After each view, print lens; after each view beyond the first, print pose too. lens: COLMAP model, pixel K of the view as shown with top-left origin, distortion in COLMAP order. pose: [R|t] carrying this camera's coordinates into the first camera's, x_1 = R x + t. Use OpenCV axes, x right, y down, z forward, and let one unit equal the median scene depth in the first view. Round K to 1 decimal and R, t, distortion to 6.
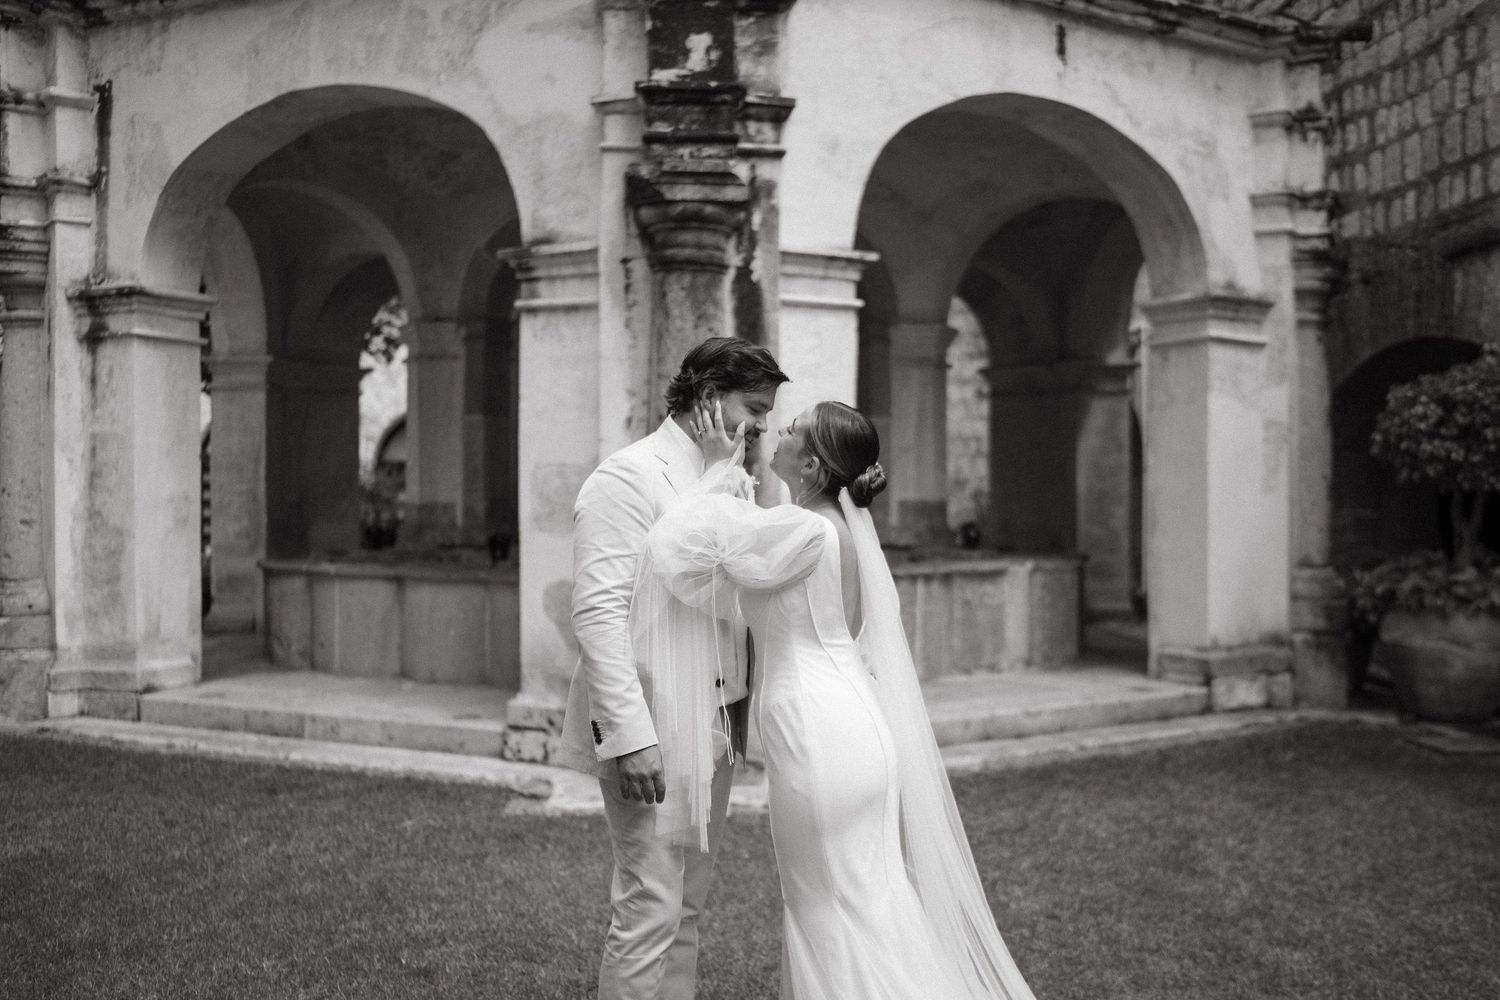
lens RADIAL K [[1488.8, 0, 770.0], [0, 1488.8, 501.4], [0, 0, 1]] dist [-0.045106, 0.017812]
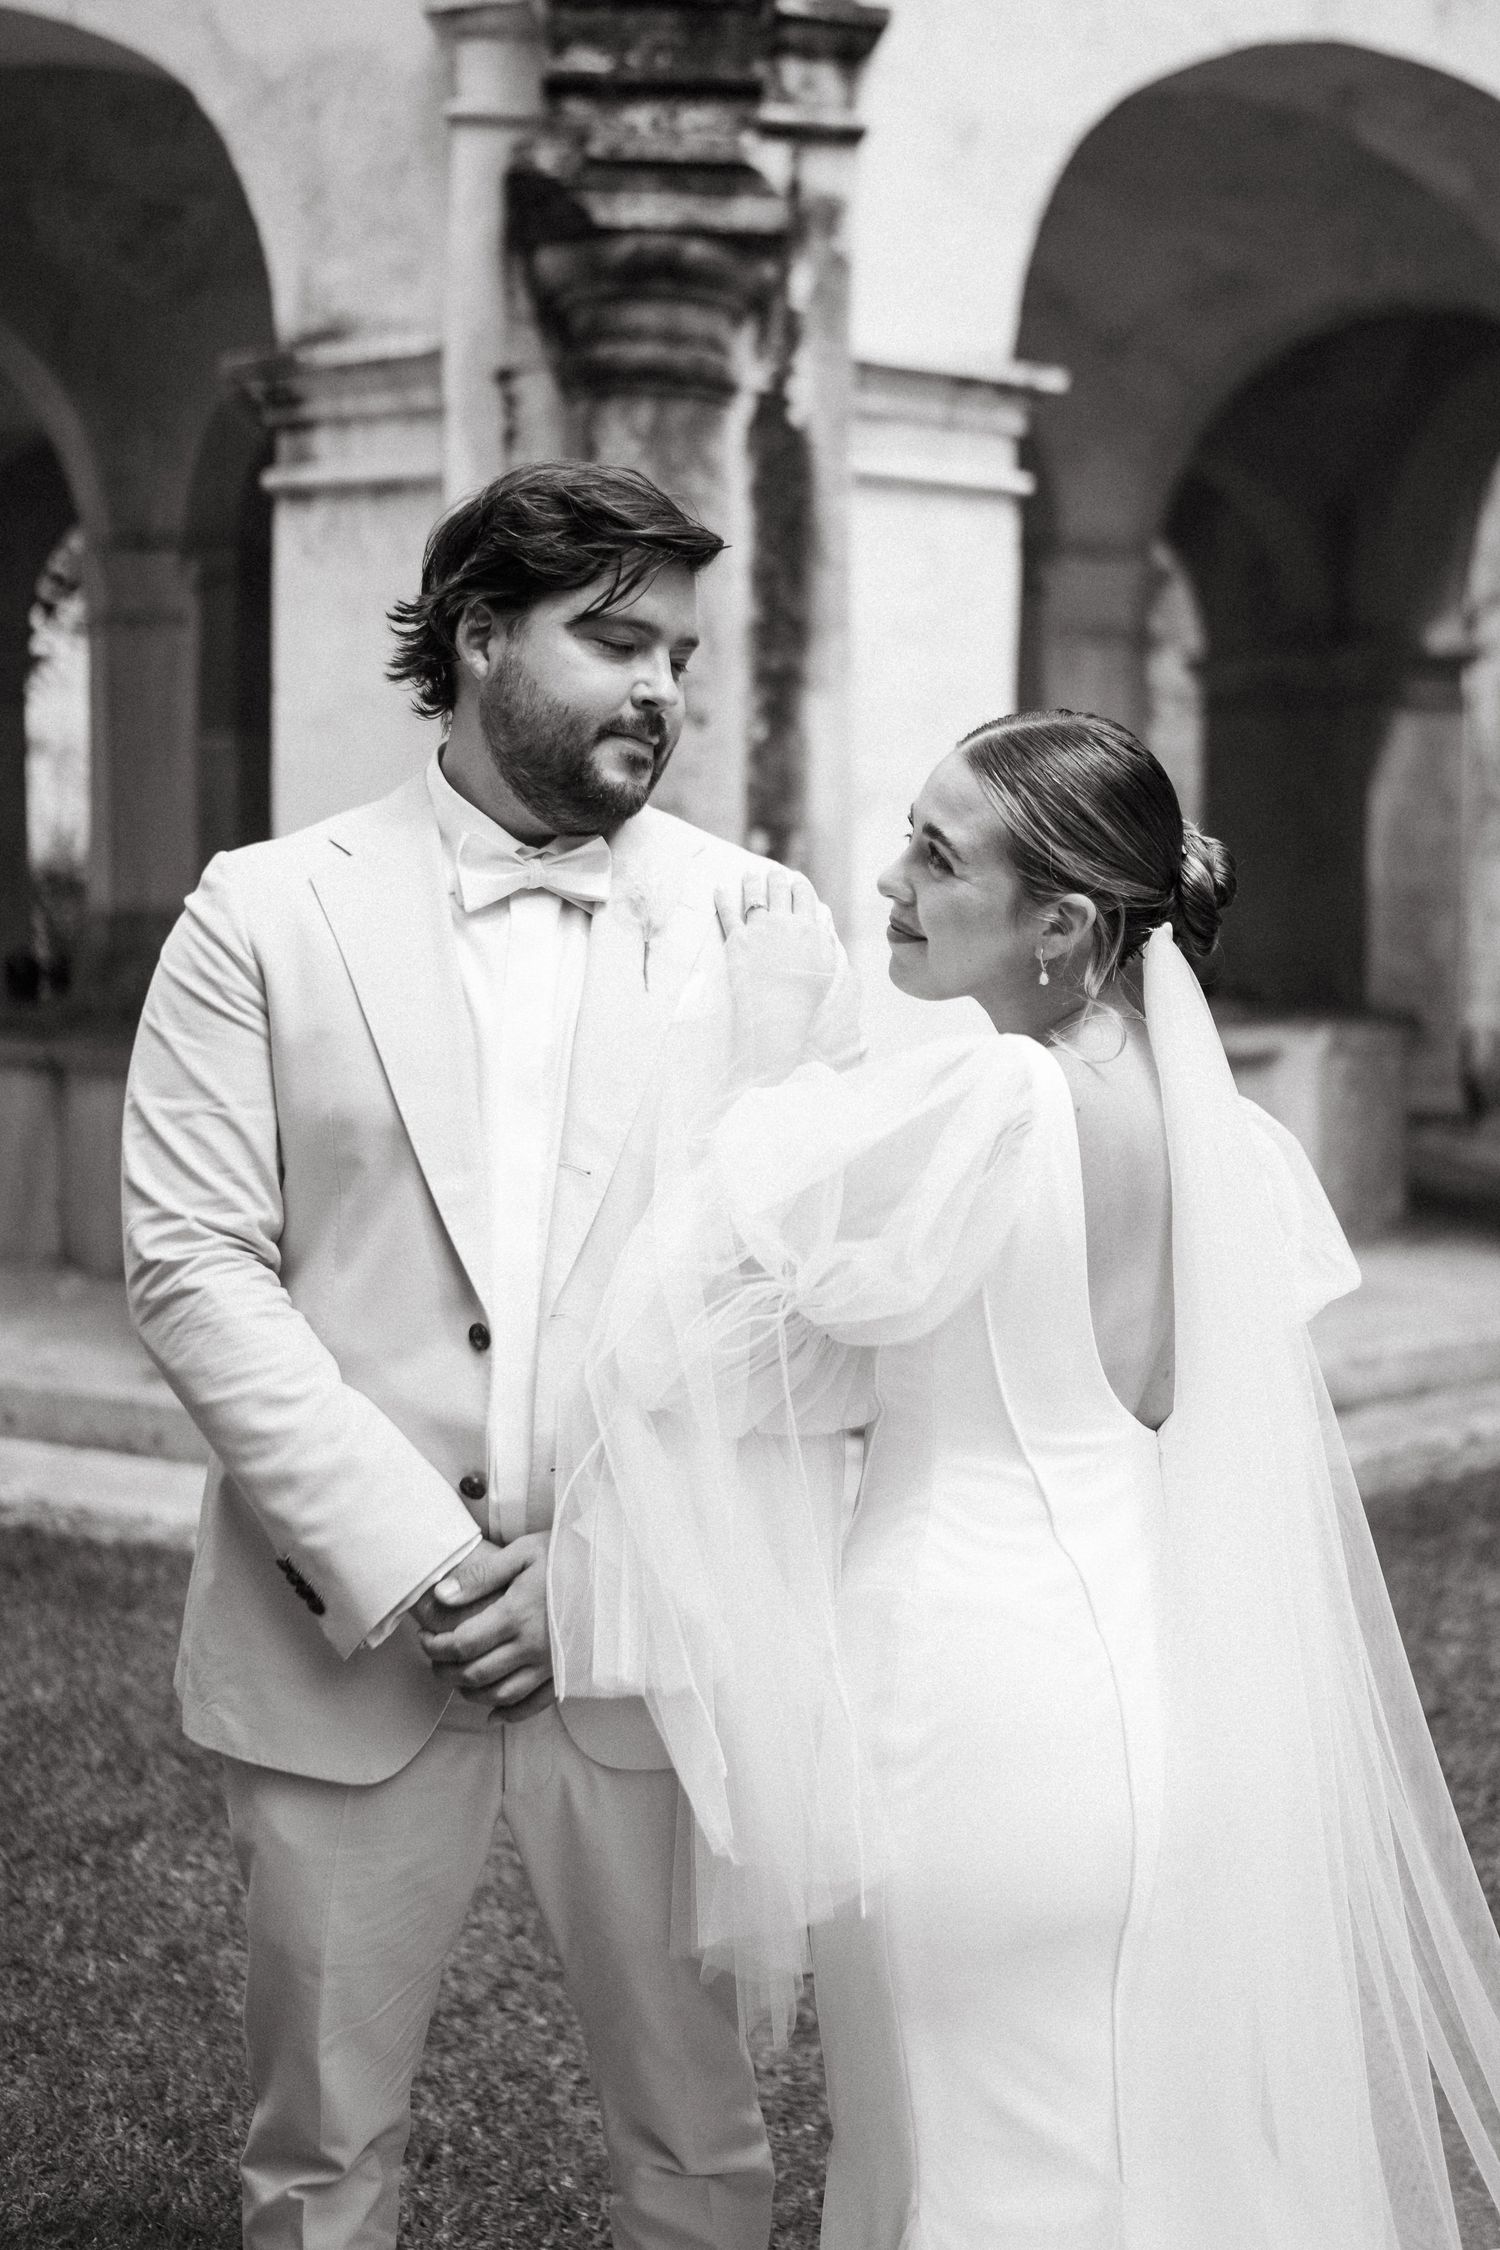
lens RADIAL K [[2233.2, 0, 794.1], [0, 2233.2, 1001.4], [0, 0, 1]] dist [-0.045106, 0.017812]
pose [[0.999878, 0.003535, 0.015187, -0.019827], [-0.004320, 0.998637, 0.052013, -0.010463], [-0.014982, -0.052072, 0.998531, 0.316992]]
